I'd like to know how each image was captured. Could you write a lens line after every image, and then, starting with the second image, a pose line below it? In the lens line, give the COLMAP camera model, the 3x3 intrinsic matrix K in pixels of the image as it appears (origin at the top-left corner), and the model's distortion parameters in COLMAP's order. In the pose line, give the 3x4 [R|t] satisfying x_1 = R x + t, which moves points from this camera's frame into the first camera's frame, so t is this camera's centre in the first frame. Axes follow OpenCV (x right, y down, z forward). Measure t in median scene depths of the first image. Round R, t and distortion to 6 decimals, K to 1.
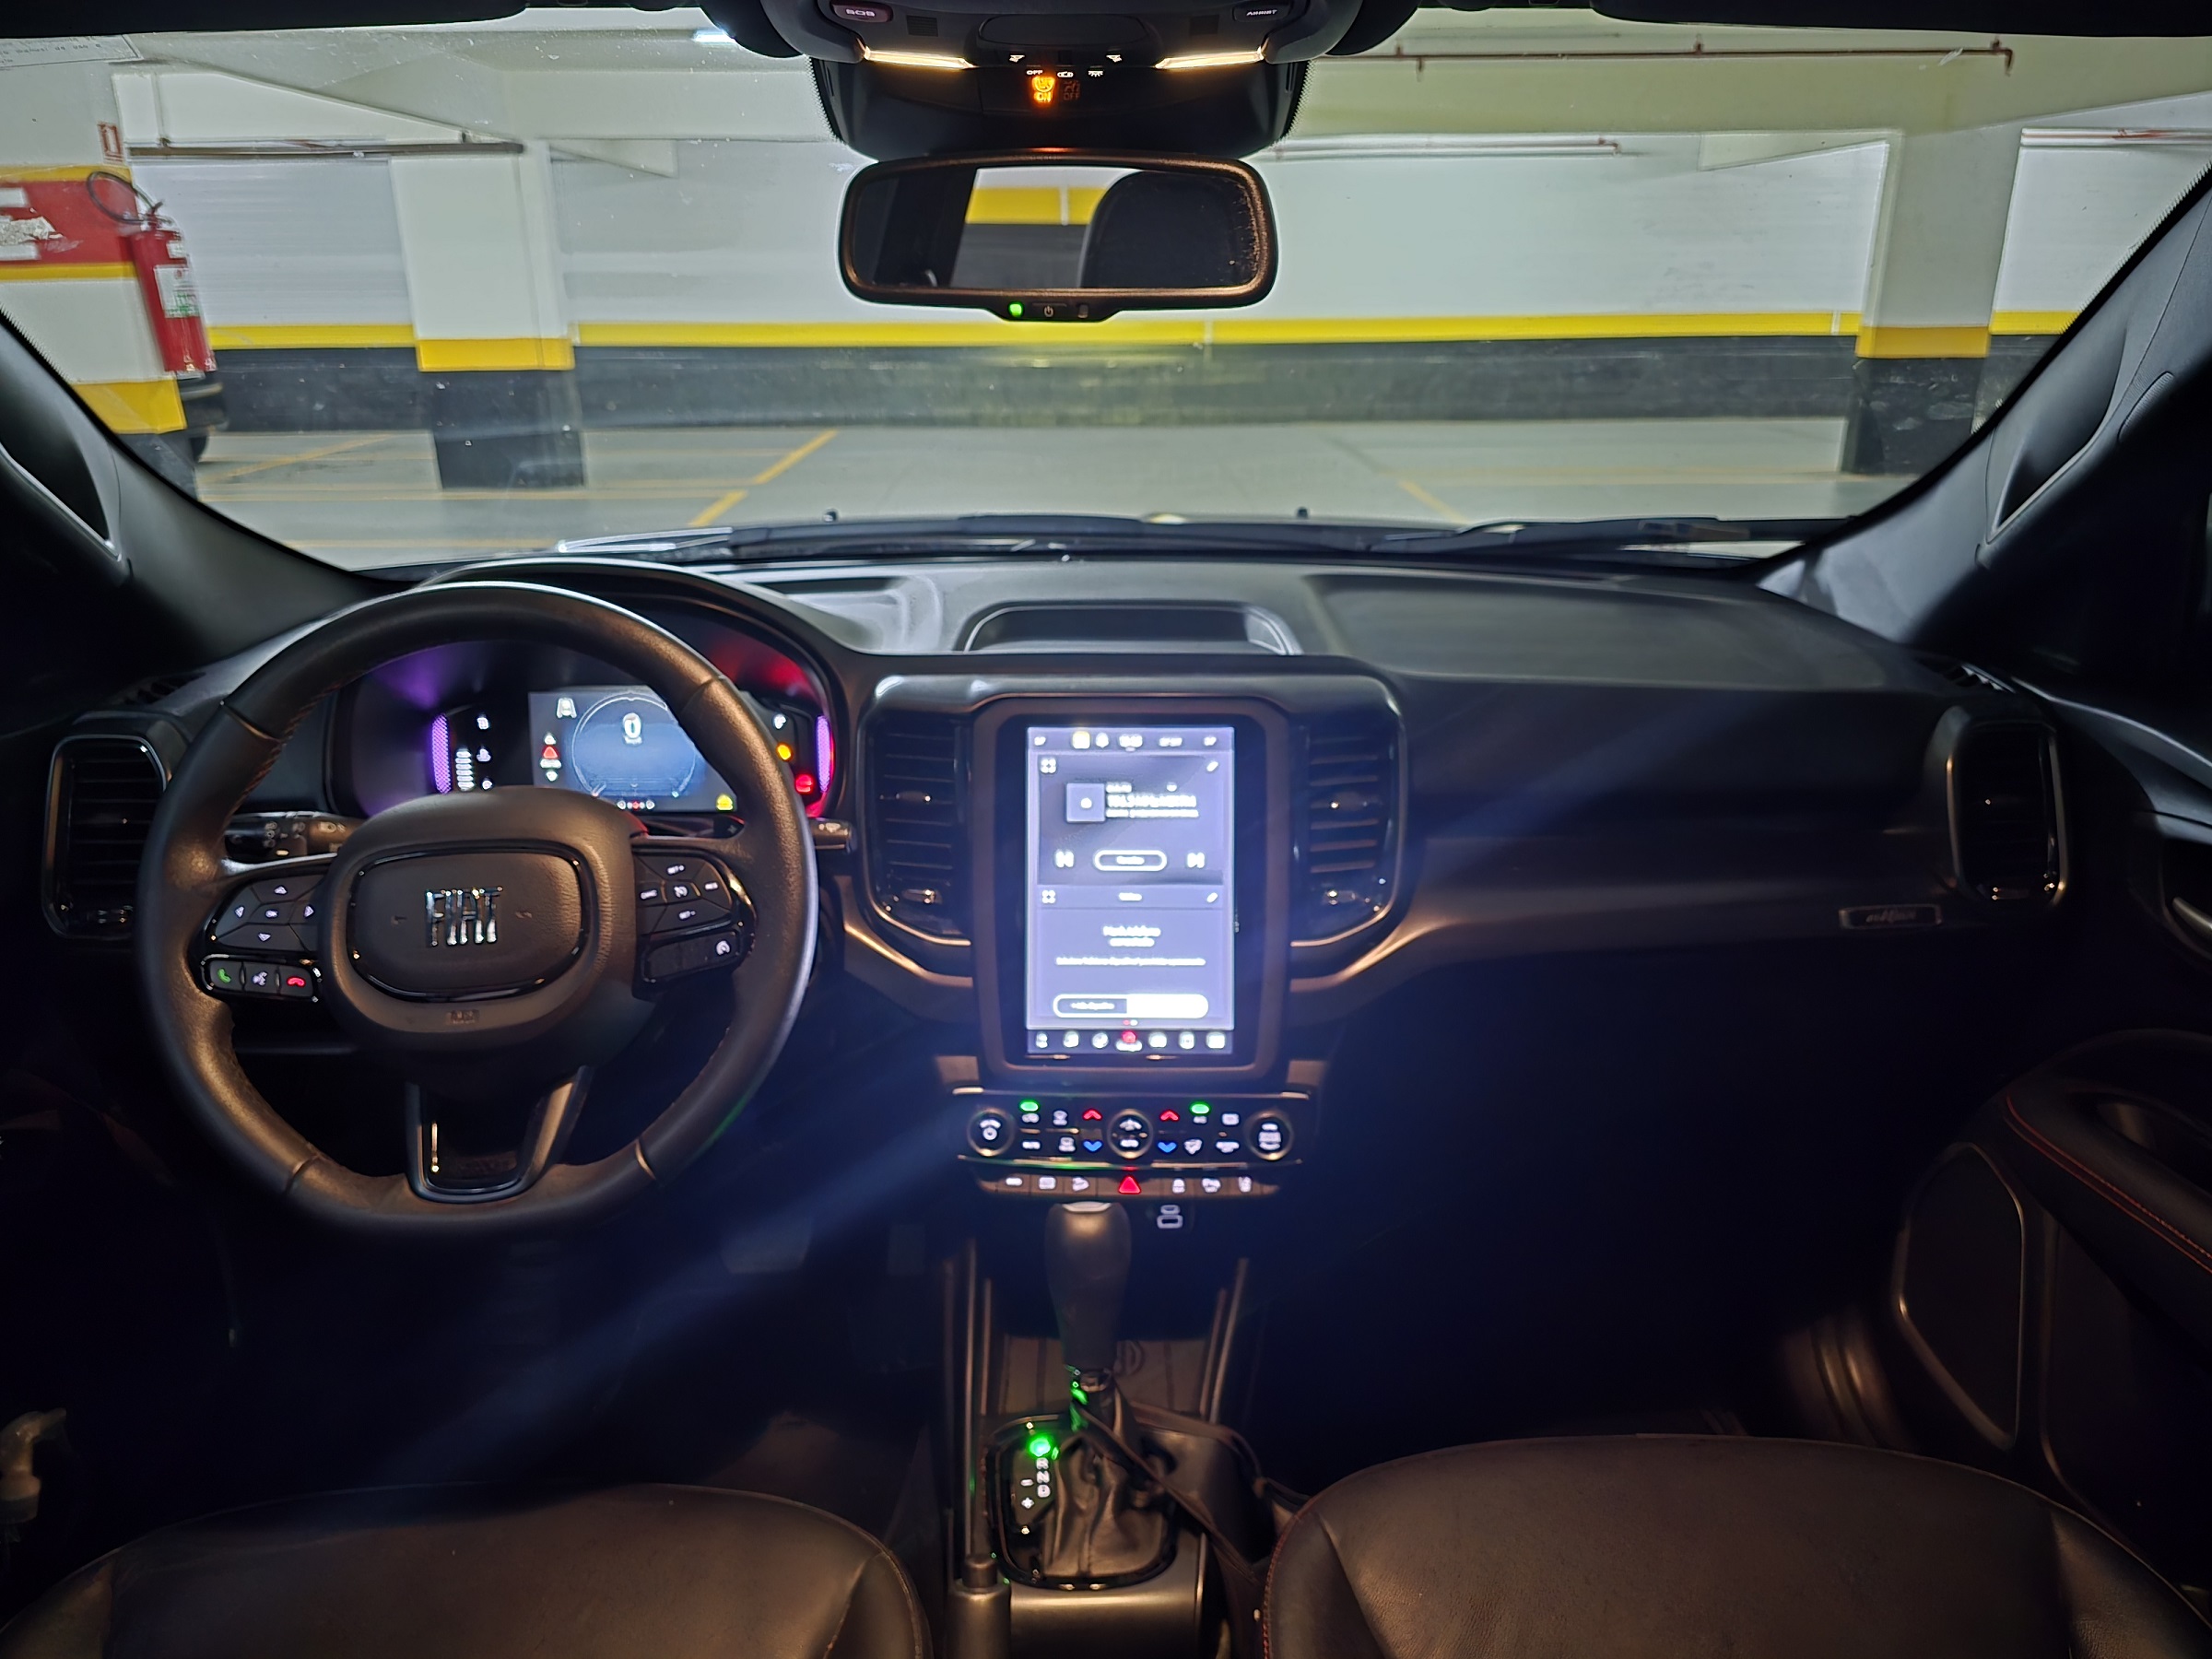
lens RADIAL K [[1517.4, 0, 1106.2], [0, 1517.4, 806.9], [0, 0, 1]] dist [0.070953, -0.087603]
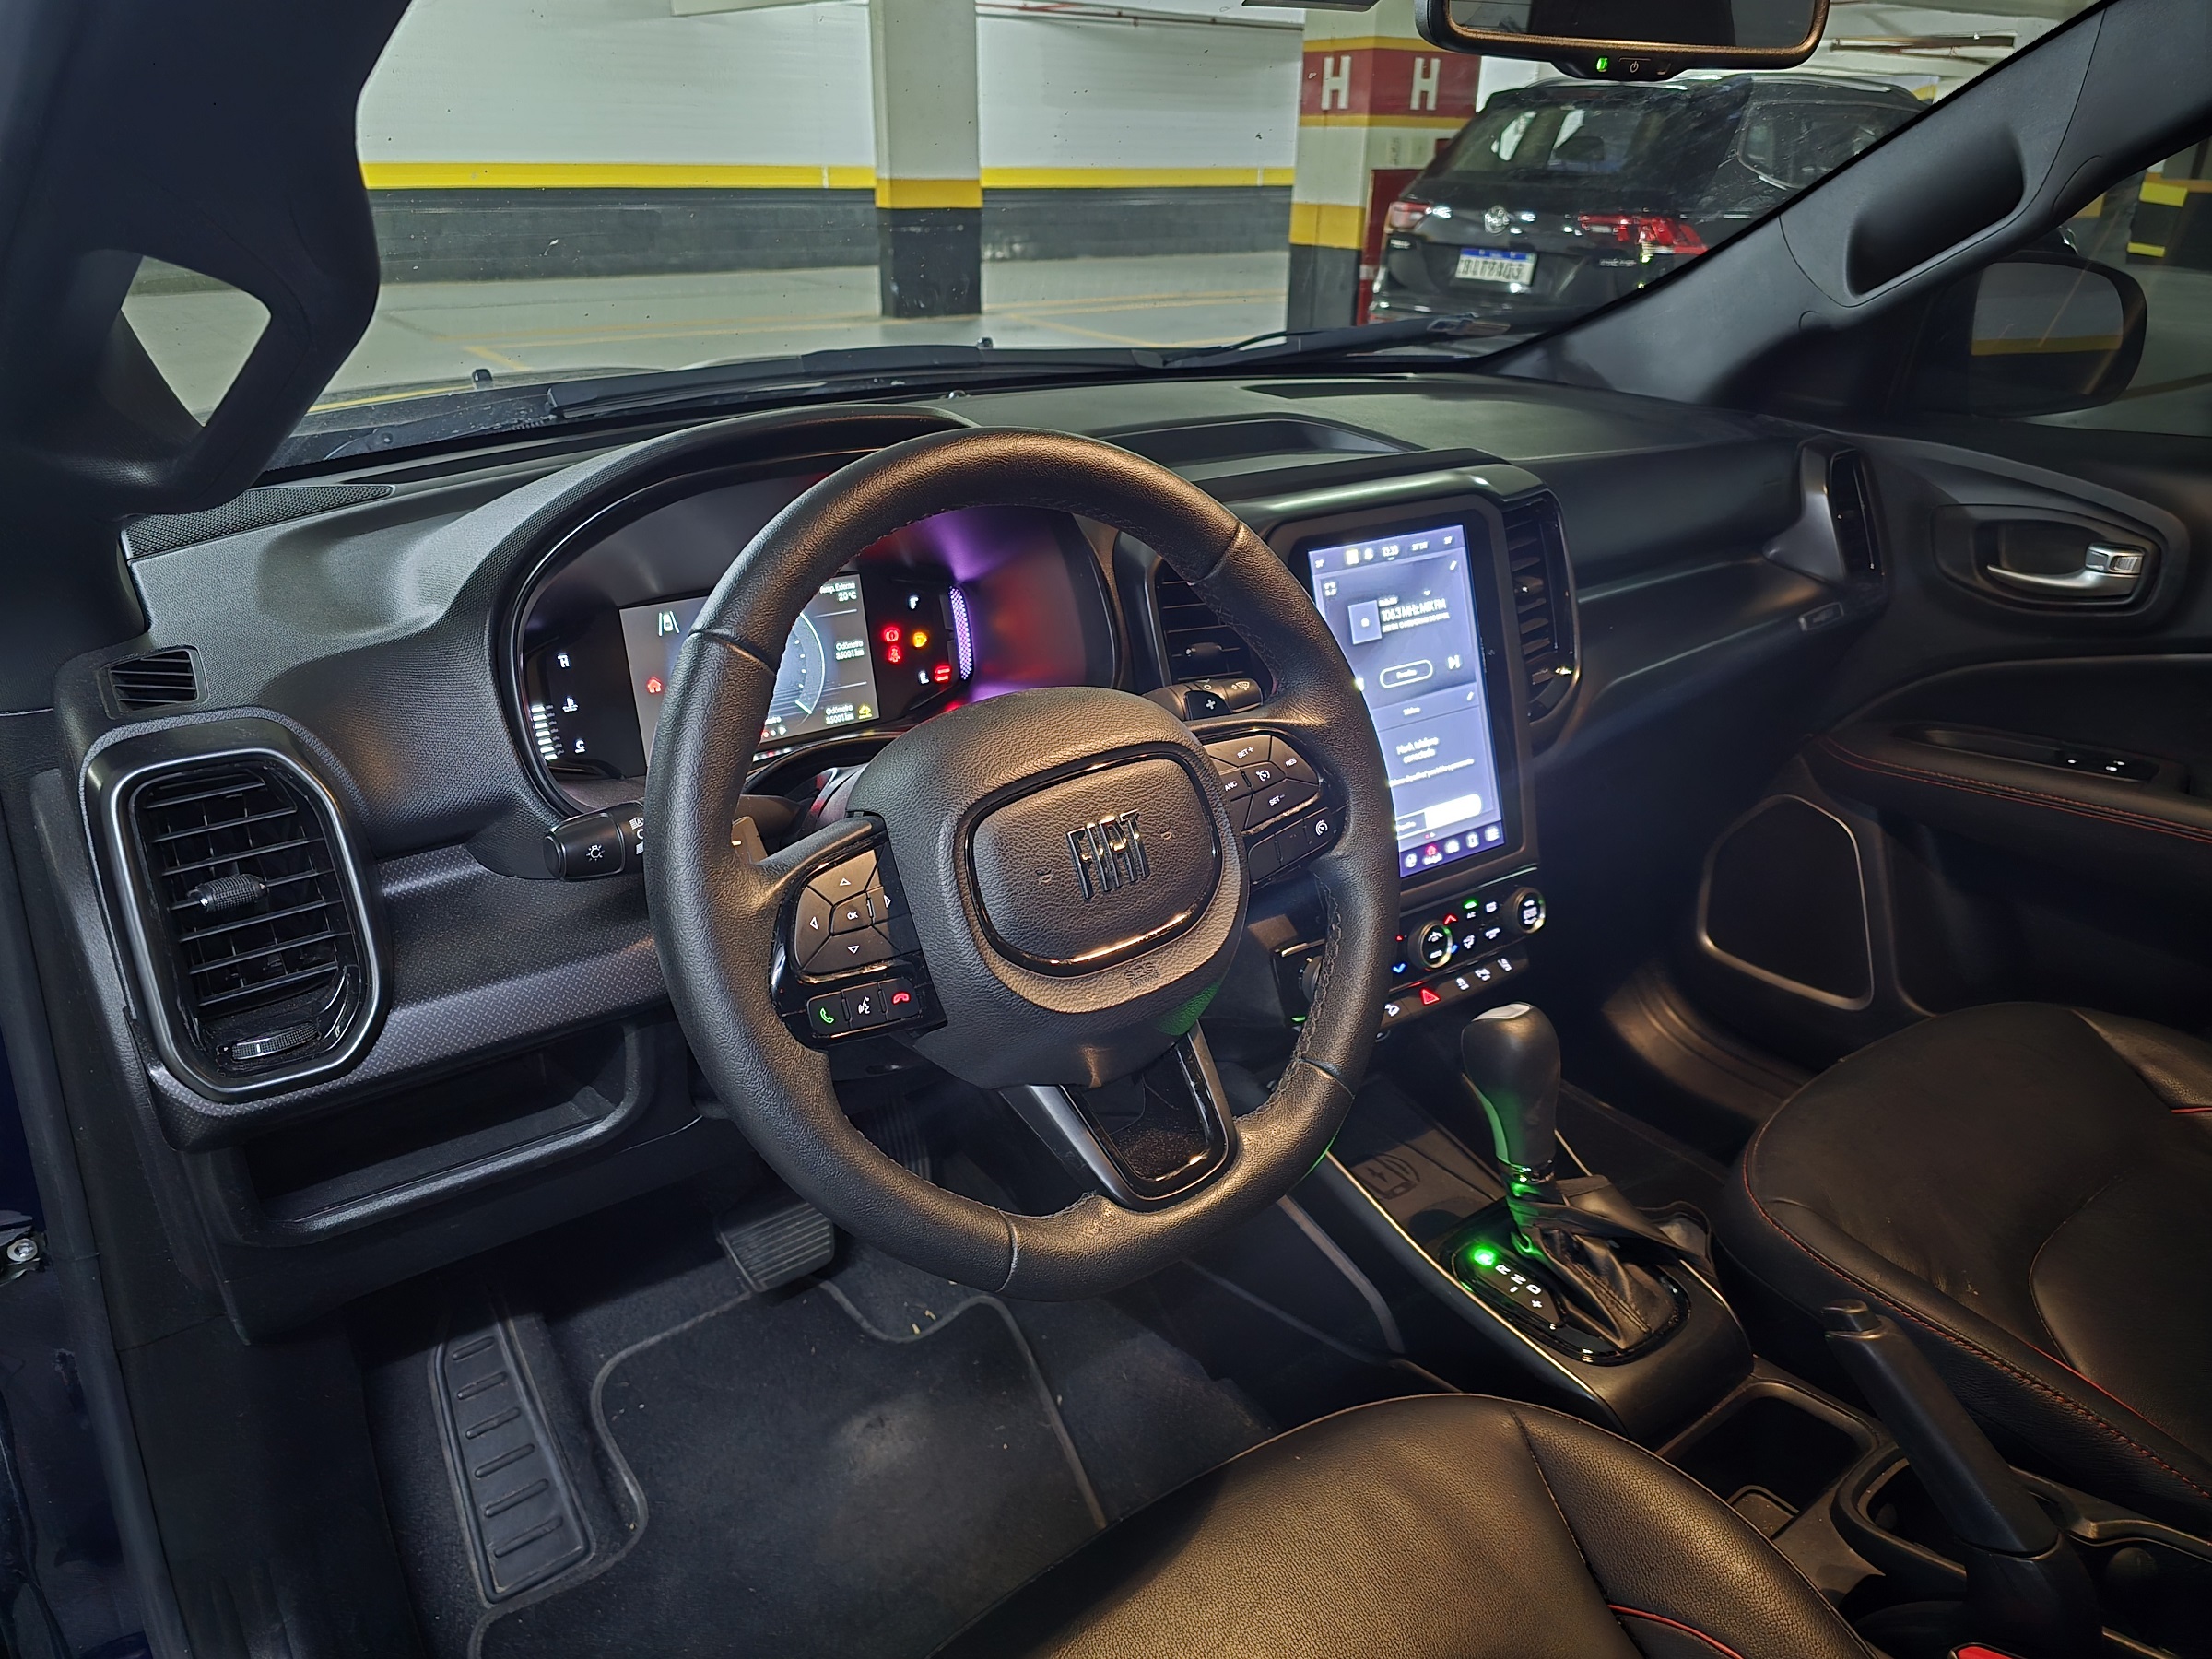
lens RADIAL K [[1517.4, 0, 1106.2], [0, 1517.4, 806.9], [0, 0, 1]] dist [0.070953, -0.087603]
pose [[0.811859, -0.217759, 0.541724, -0.688637], [0.171776, 0.975865, 0.134839, -0.046230], [-0.558012, -0.016415, 0.829670, 0.295305]]
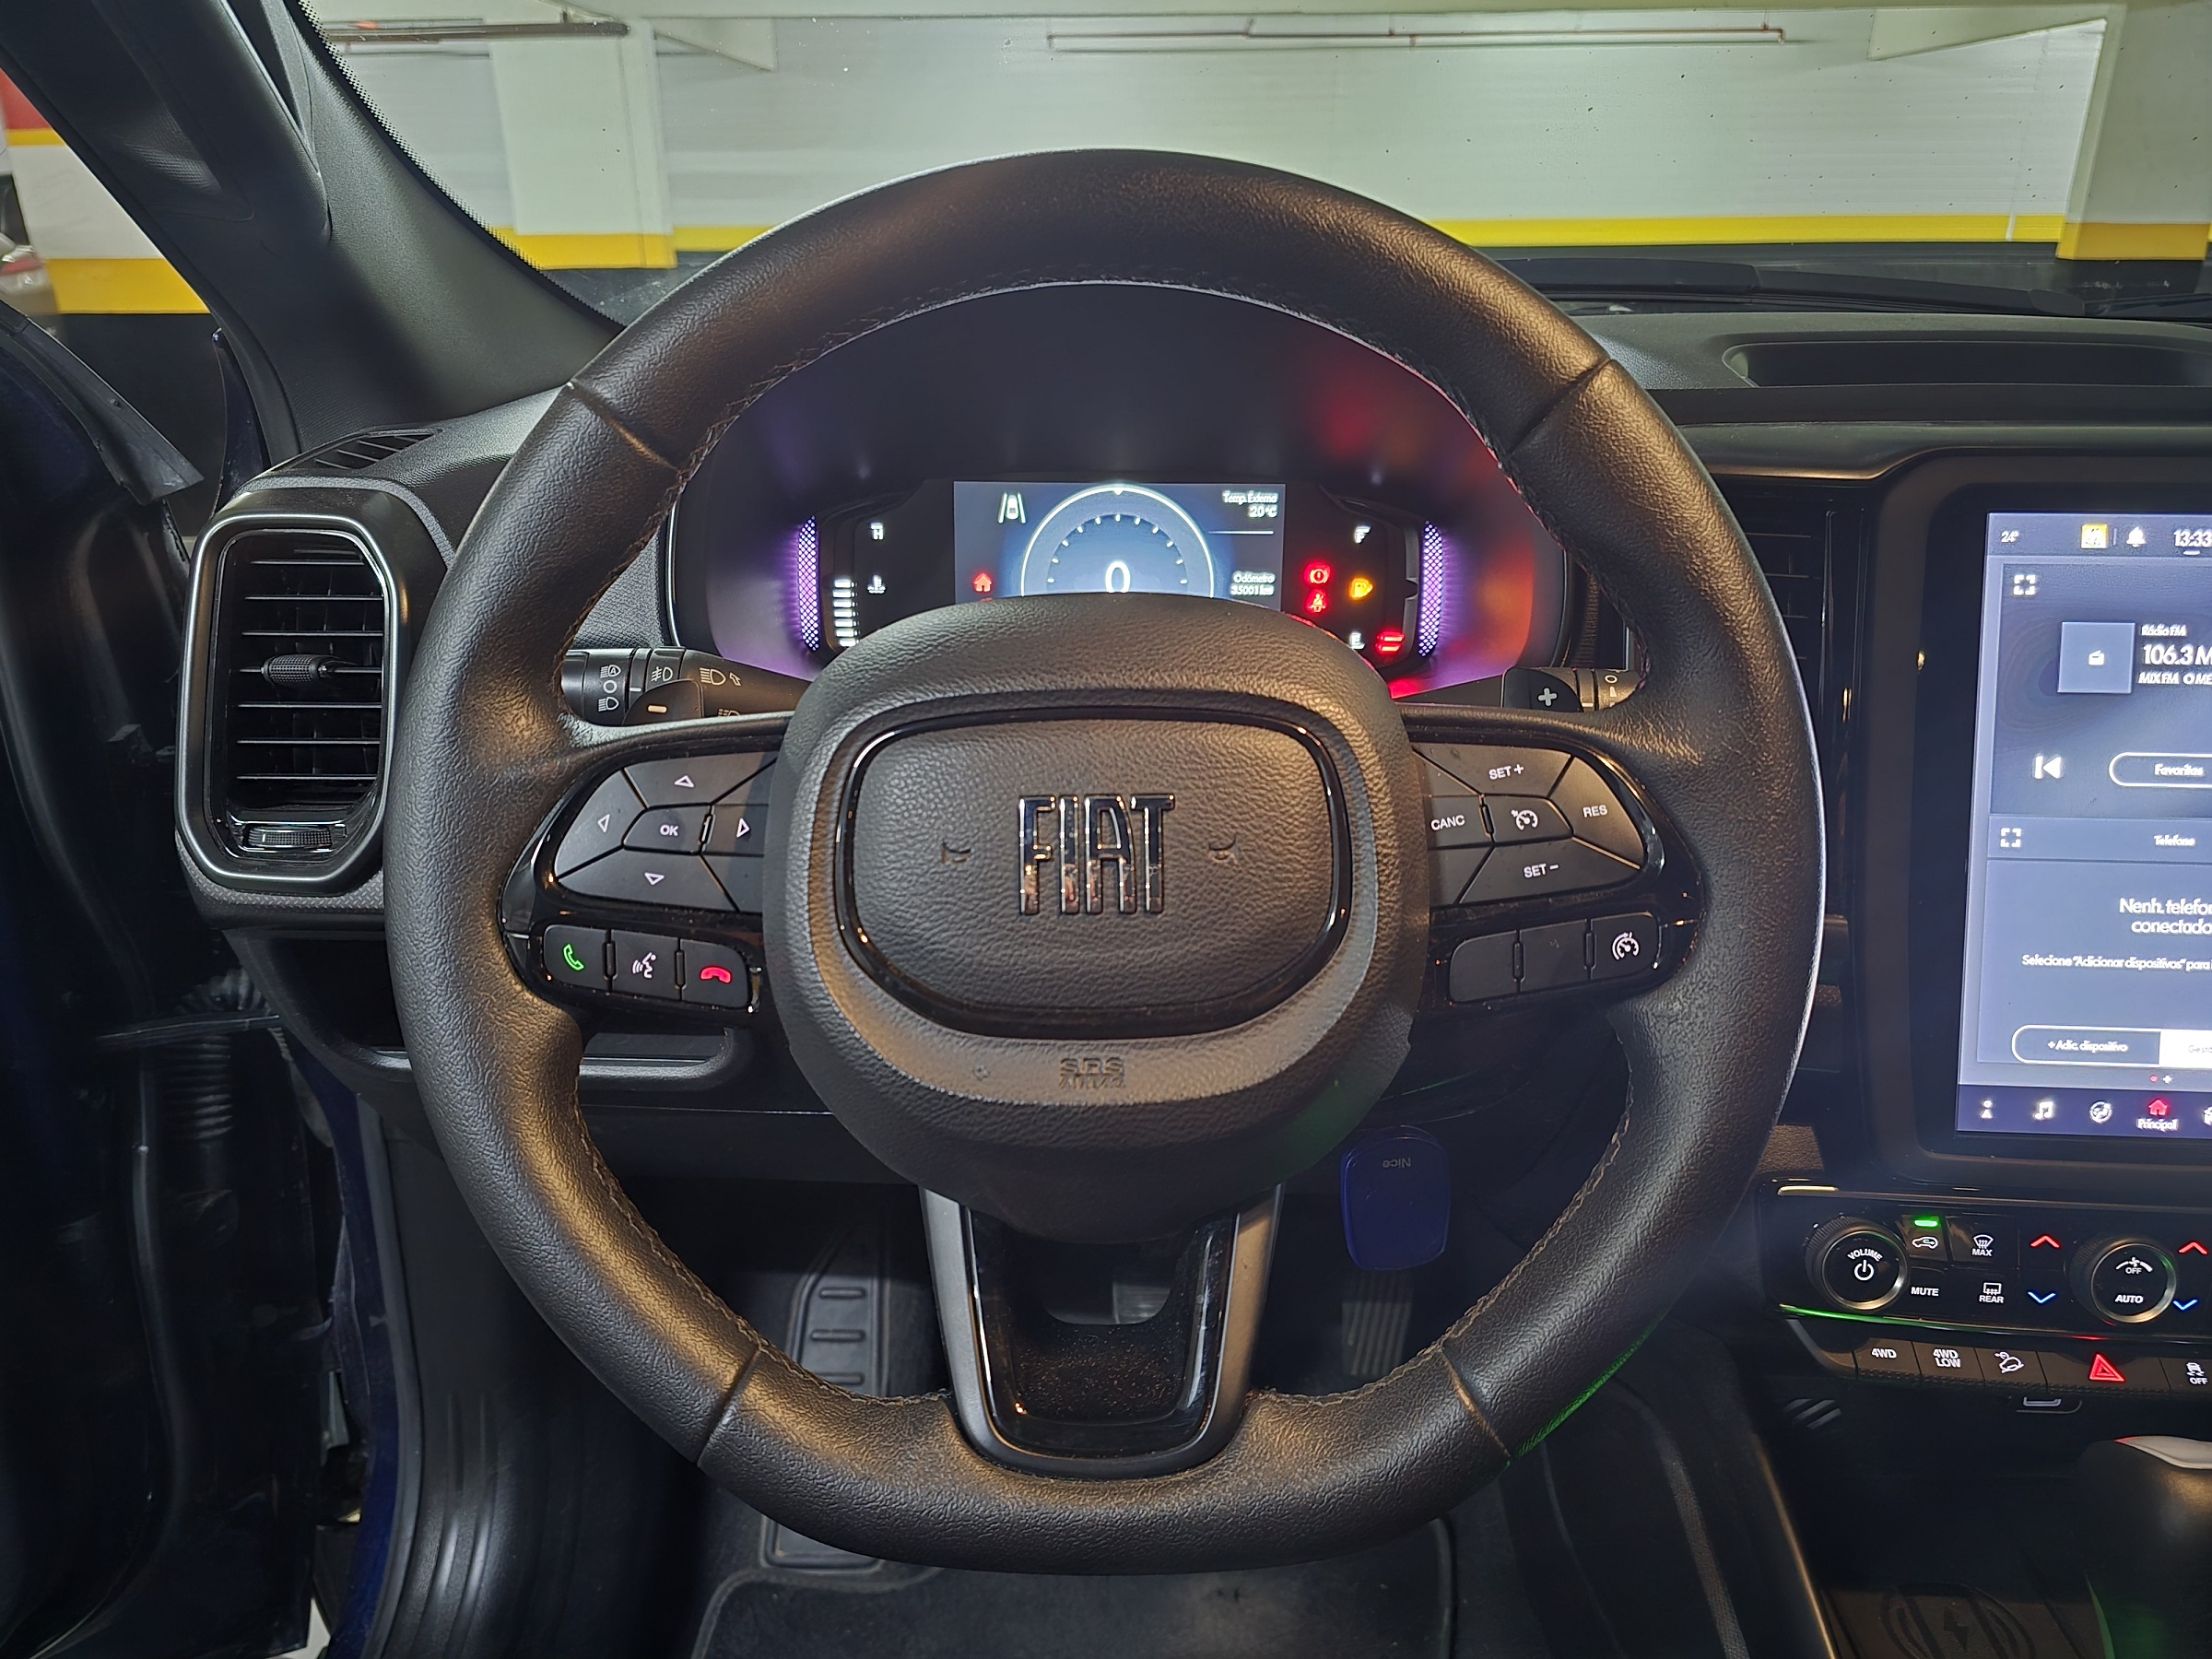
lens RADIAL K [[1523.6, 0, 1114.2], [0, 1523.6, 827.7], [0, 0, 1]] dist [0.092872, -0.095540]
pose [[0.998673, 0.019209, -0.047775, -0.321705], [-0.016513, 0.998283, 0.056202, 0.030680], [0.048773, -0.055339, 0.997276, 0.450178]]
